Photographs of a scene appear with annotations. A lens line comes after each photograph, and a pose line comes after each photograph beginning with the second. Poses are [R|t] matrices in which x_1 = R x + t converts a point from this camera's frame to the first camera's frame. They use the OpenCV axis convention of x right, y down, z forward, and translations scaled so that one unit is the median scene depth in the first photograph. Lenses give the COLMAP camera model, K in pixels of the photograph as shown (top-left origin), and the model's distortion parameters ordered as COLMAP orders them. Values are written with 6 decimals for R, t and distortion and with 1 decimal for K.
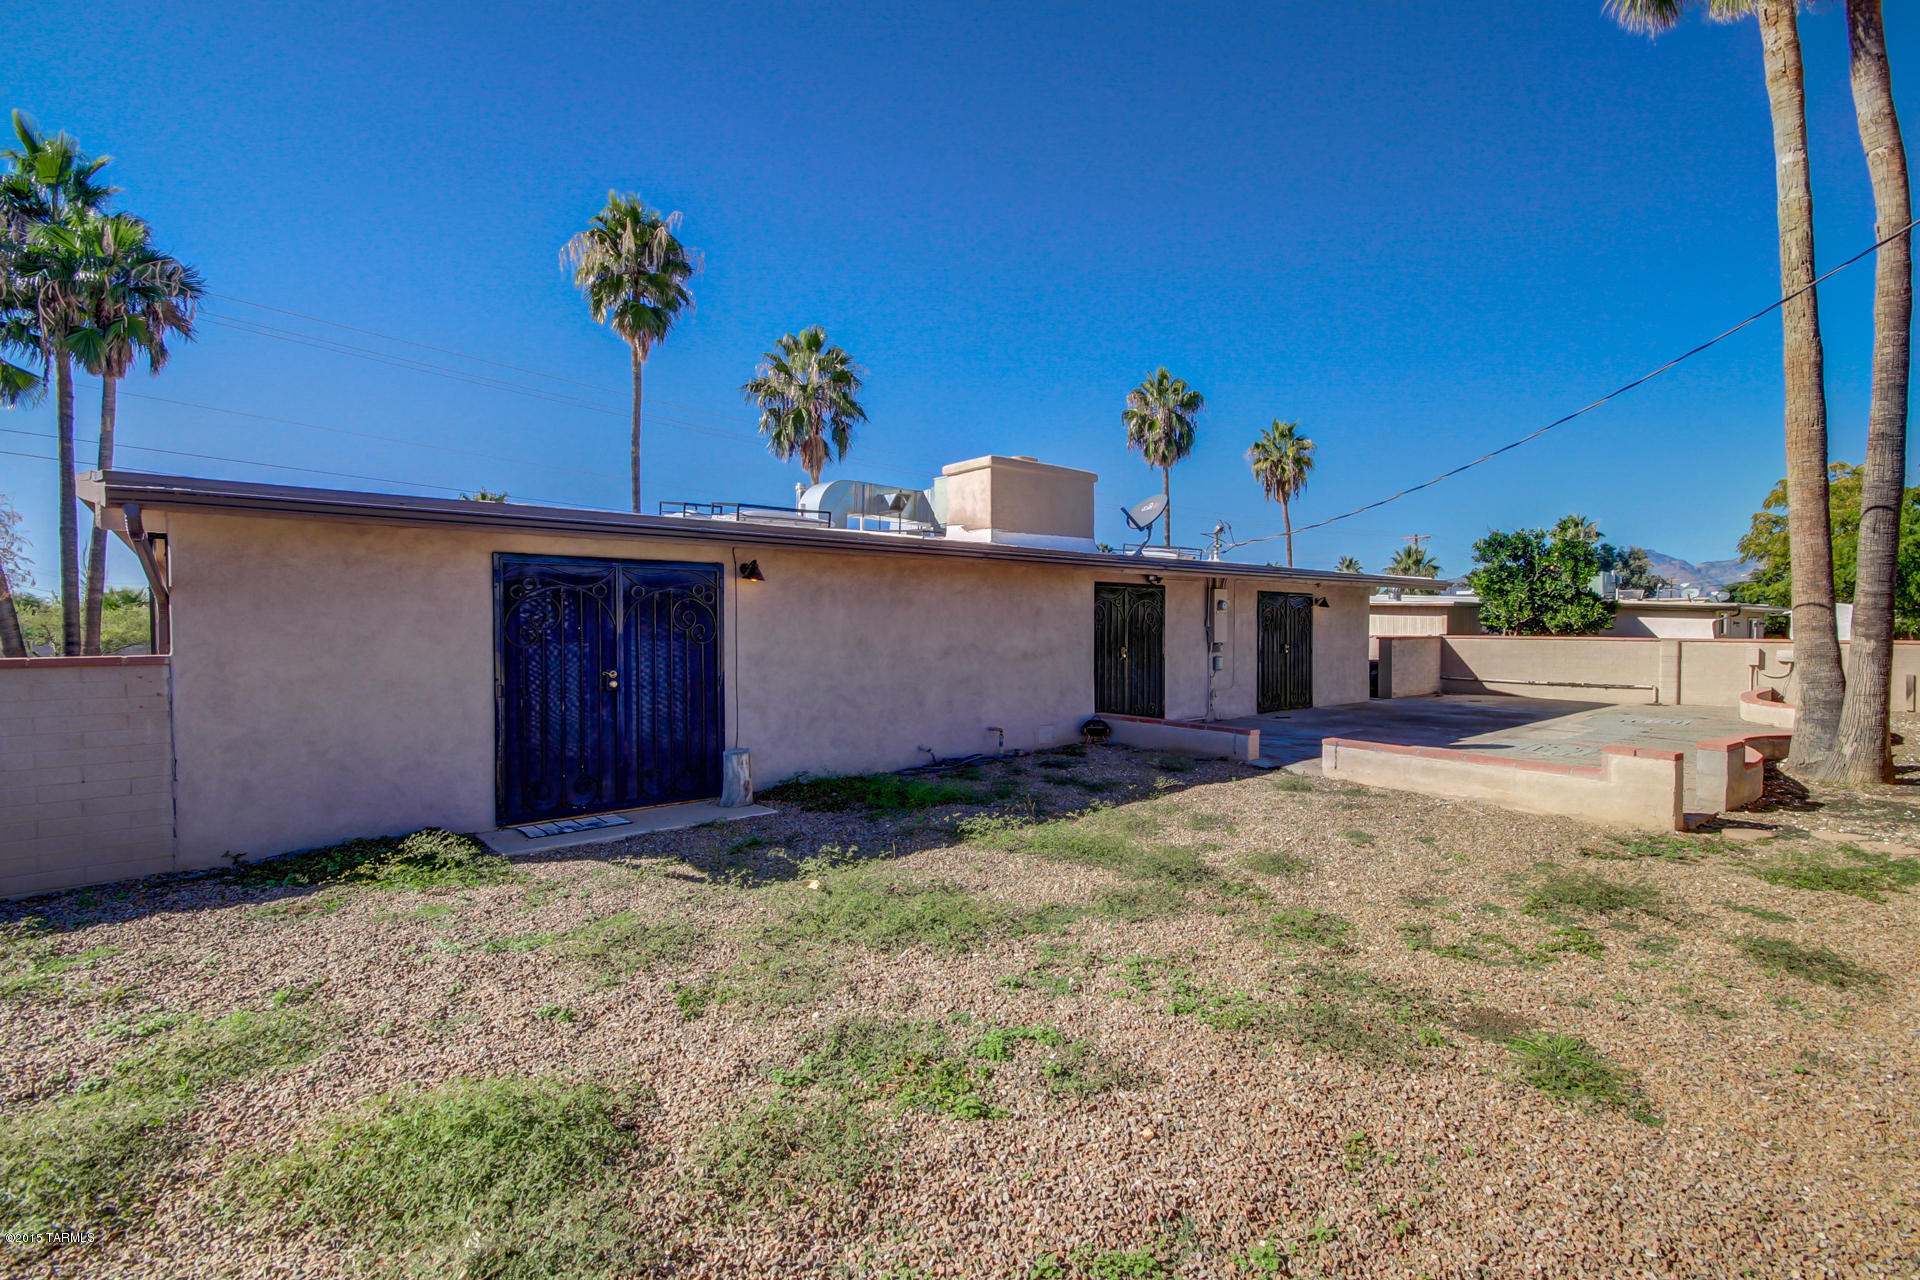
lens RADIAL K [[882.0, 0, 985.5], [0, 882.0, 640.1], [0, 0, 1]] dist [0.012509, -0.001021]
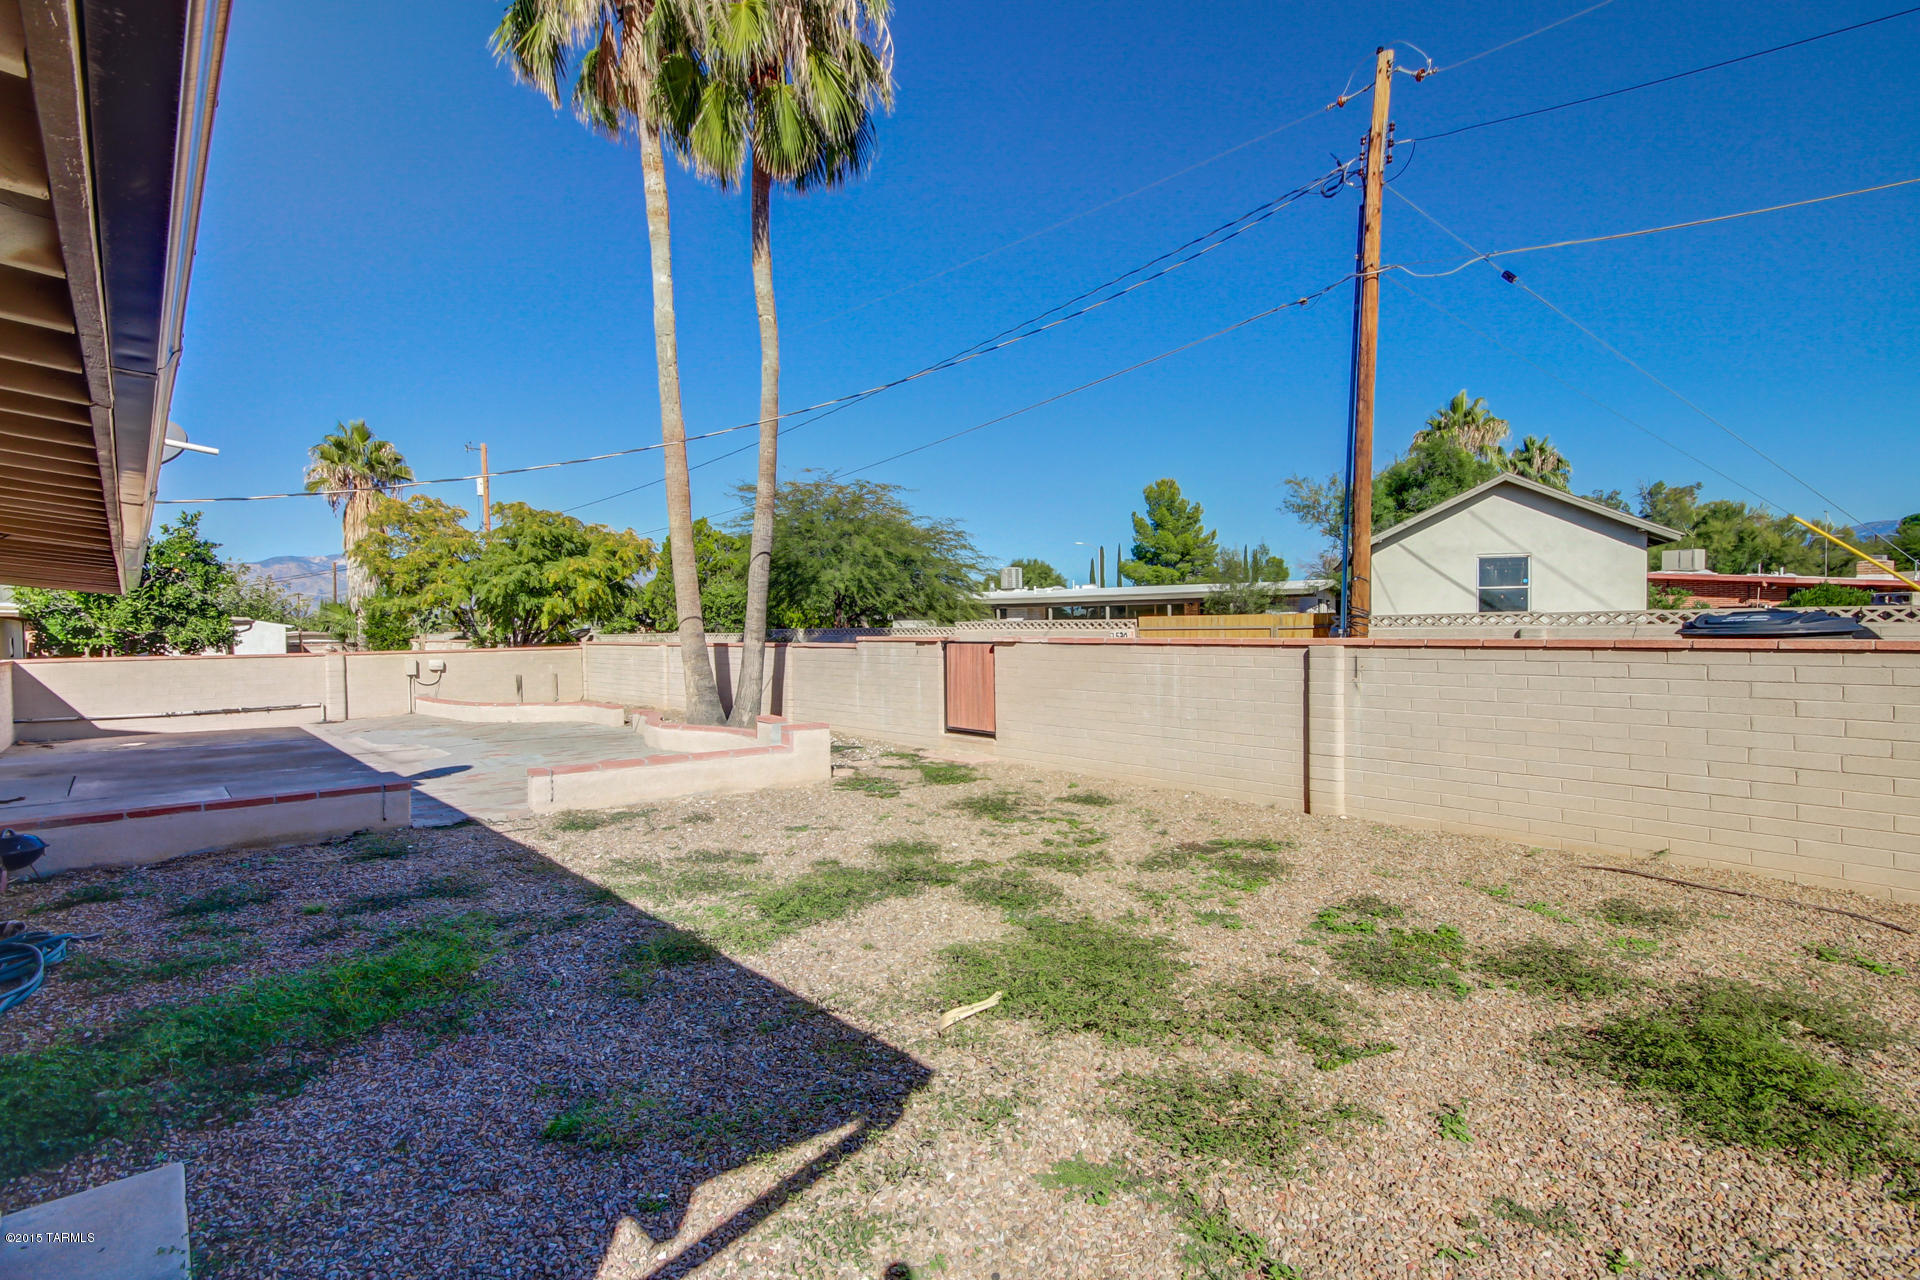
lens RADIAL K [[972.4, 0, 960.0], [0, 972.4, 640.0], [0, 0, 1]] dist [0.003412, 0.000490]
pose [[-0.014342, -0.008964, 0.999857, -0.302982], [0.032629, 0.999423, 0.009429, -0.003854], [-0.999365, 0.032759, -0.014041, 0.331748]]
